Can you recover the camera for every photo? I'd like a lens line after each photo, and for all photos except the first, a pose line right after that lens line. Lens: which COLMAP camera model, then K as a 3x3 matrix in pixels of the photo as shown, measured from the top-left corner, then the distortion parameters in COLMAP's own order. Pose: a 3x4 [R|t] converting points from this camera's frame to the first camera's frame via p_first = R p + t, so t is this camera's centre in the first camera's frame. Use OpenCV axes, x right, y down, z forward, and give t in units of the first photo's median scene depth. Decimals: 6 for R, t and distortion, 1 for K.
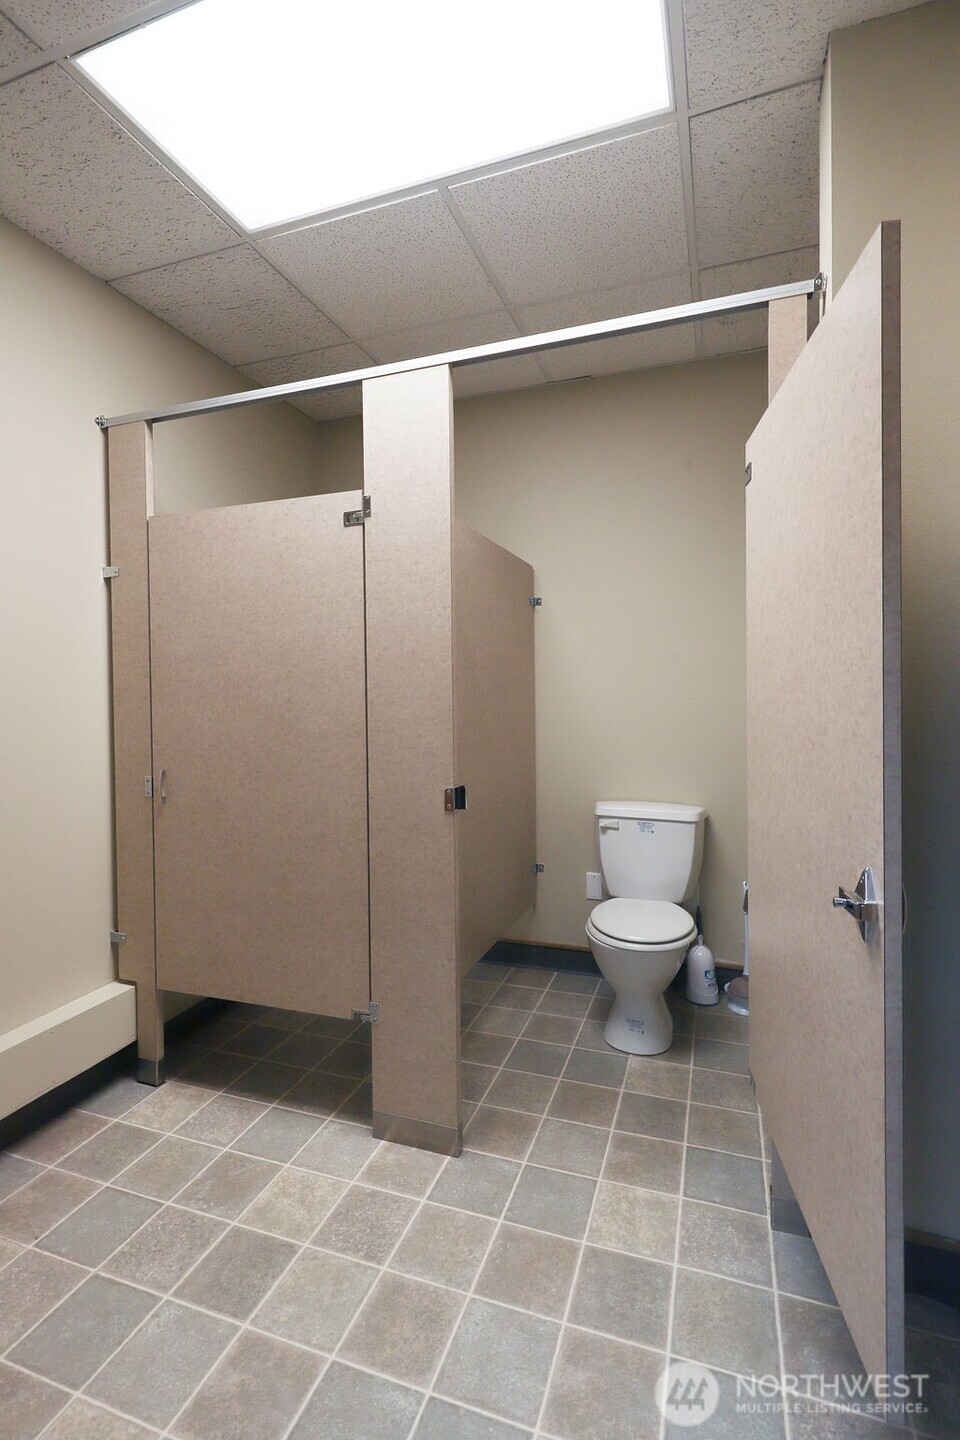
lens RADIAL K [[663.6, 0, 482.2], [0, 663.6, 717.2], [0, 0, 1]] dist [0.006240, -0.000436]
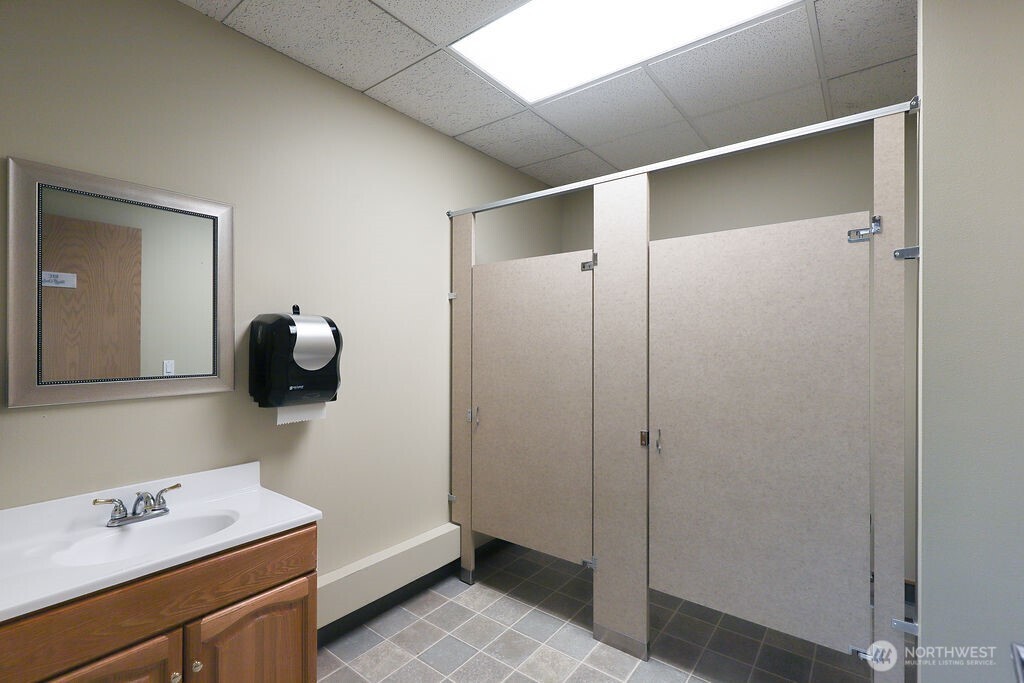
lens RADIAL K [[471.9, 0, 514.9], [0, 471.9, 341.1], [0, 0, 1]] dist [0.006240, -0.000436]
pose [[0.951962, 0.012338, -0.305968, 0.001258], [-0.017609, 0.999740, -0.014475, -0.086243], [0.305709, 0.019168, 0.951932, -0.191037]]
